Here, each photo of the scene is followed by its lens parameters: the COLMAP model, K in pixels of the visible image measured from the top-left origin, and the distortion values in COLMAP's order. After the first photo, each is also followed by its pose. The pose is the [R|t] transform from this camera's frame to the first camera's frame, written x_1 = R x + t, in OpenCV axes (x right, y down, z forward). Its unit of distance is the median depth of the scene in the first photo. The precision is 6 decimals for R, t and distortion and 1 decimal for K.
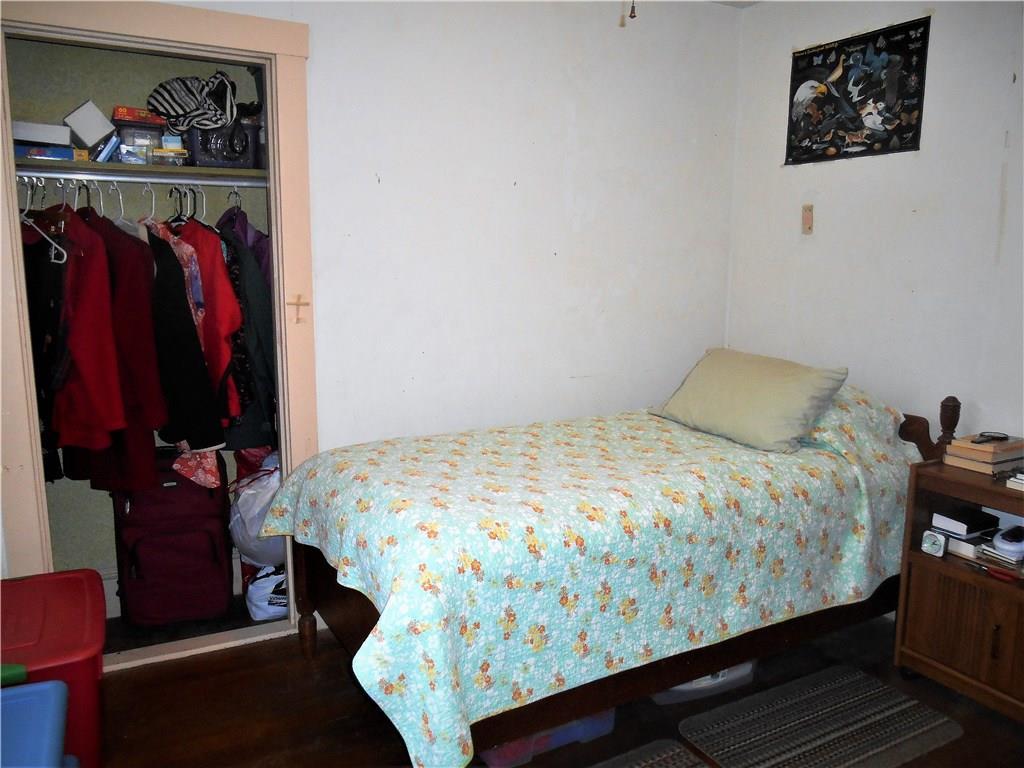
lens RADIAL K [[804.8, 0, 512.0], [0, 804.8, 384.0], [0, 0, 1]] dist [-0.013266, -0.001682]
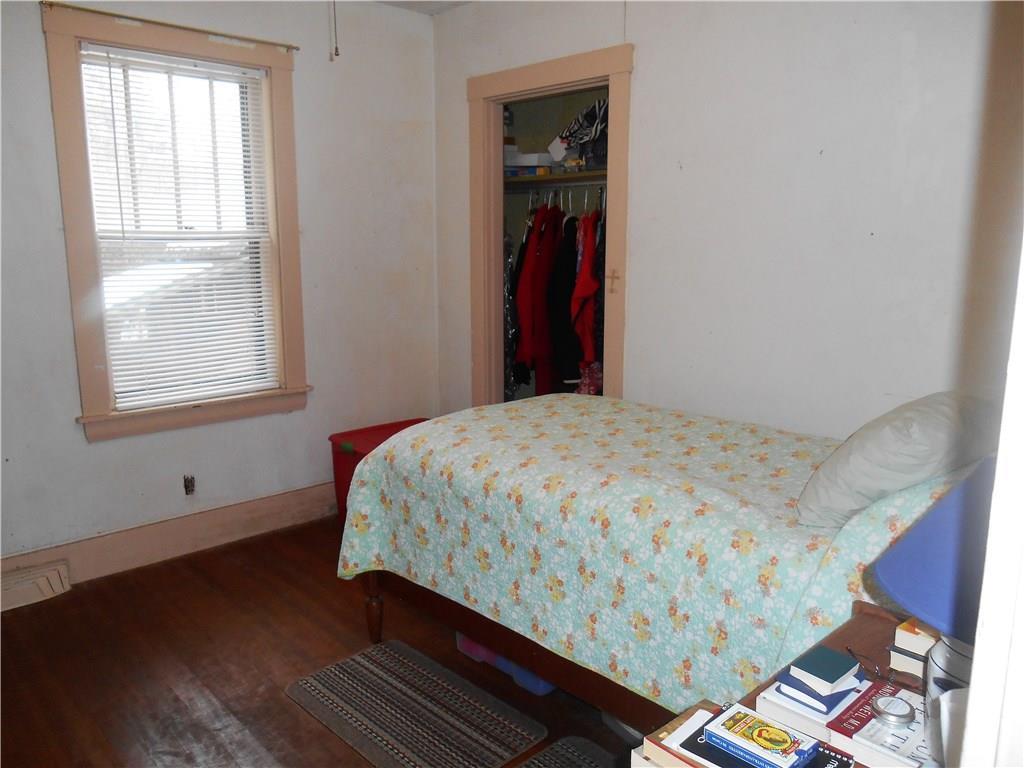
lens RADIAL K [[787.0, 0, 512.0], [0, 787.0, 384.0], [0, 0, 1]] dist [-0.026201, 0.005253]
pose [[0.278784, 0.186275, -0.942115, 1.087865], [-0.176020, 0.974301, 0.140552, -0.106752], [0.944085, 0.126648, 0.304407, 0.661952]]
